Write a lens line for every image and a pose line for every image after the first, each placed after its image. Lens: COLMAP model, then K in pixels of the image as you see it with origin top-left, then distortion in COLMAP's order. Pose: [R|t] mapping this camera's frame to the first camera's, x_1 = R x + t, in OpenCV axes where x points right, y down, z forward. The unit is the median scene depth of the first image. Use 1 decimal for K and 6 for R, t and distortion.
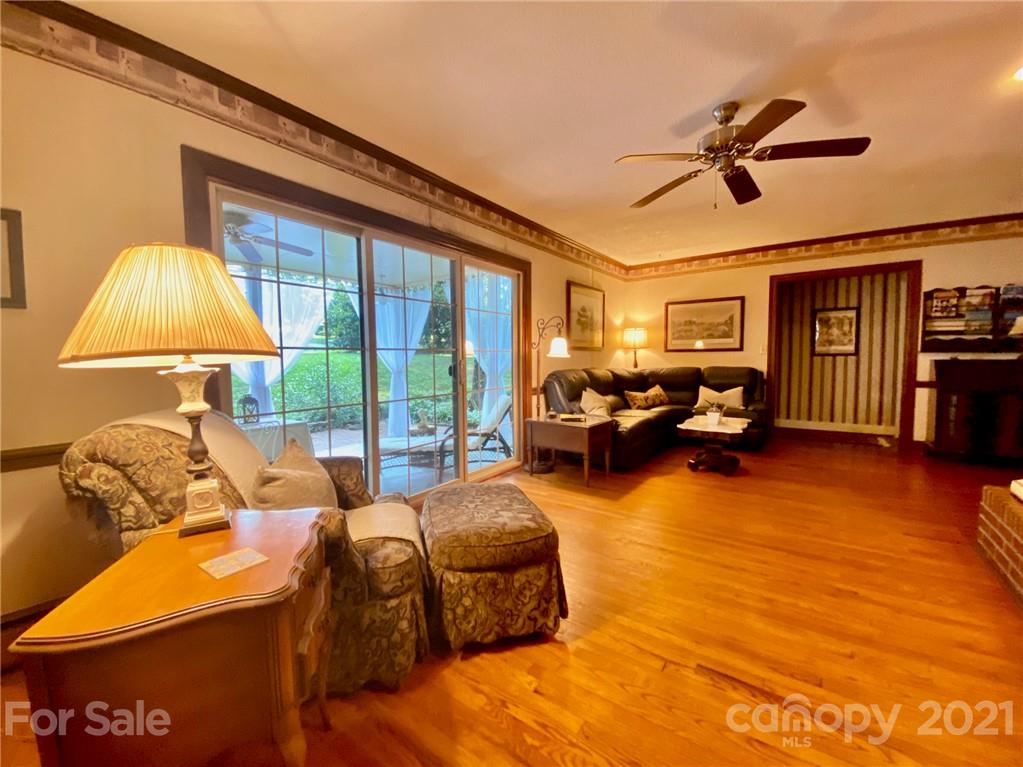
lens RADIAL K [[414.3, 0, 508.8], [0, 414.3, 383.8], [0, 0, 1]] dist [0.014553, -0.016849]
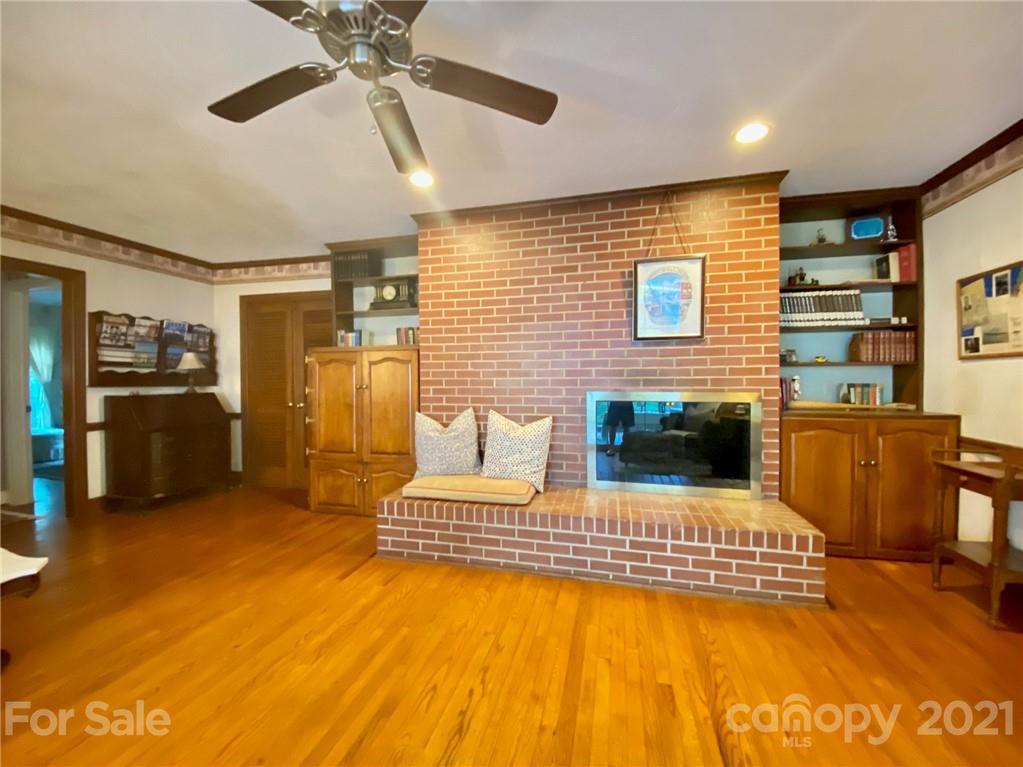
lens RADIAL K [[412.4, 0, 511.5], [0, 412.4, 383.5], [0, 0, 1]] dist [0.051095, -0.039443]
pose [[-0.376747, 0.000431, 0.926316, -0.052062], [0.070178, 0.997139, 0.028079, -0.050043], [-0.923654, 0.075586, -0.375700, 0.559442]]
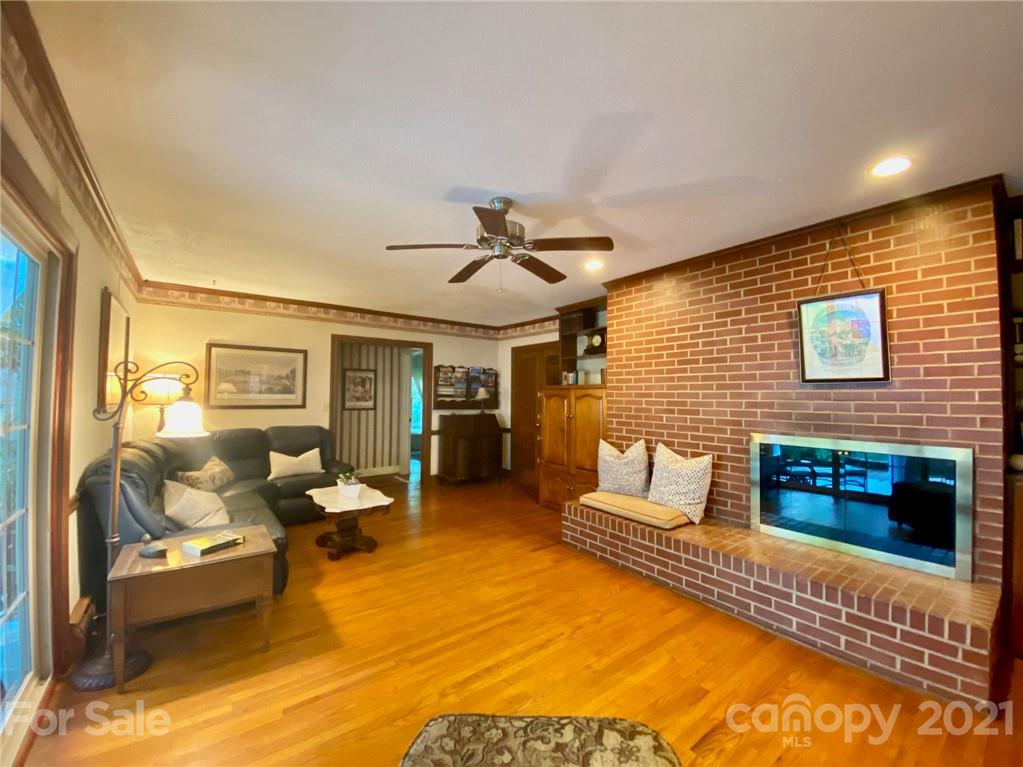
lens RADIAL K [[411.0, 0, 508.9], [0, 411.0, 384.0], [0, 0, 1]] dist [0.025529, -0.023709]
pose [[0.286013, 0.039737, 0.957401, -0.243692], [0.051445, 0.997062, -0.056751, -0.071406], [-0.956844, 0.065485, 0.283129, 0.373872]]
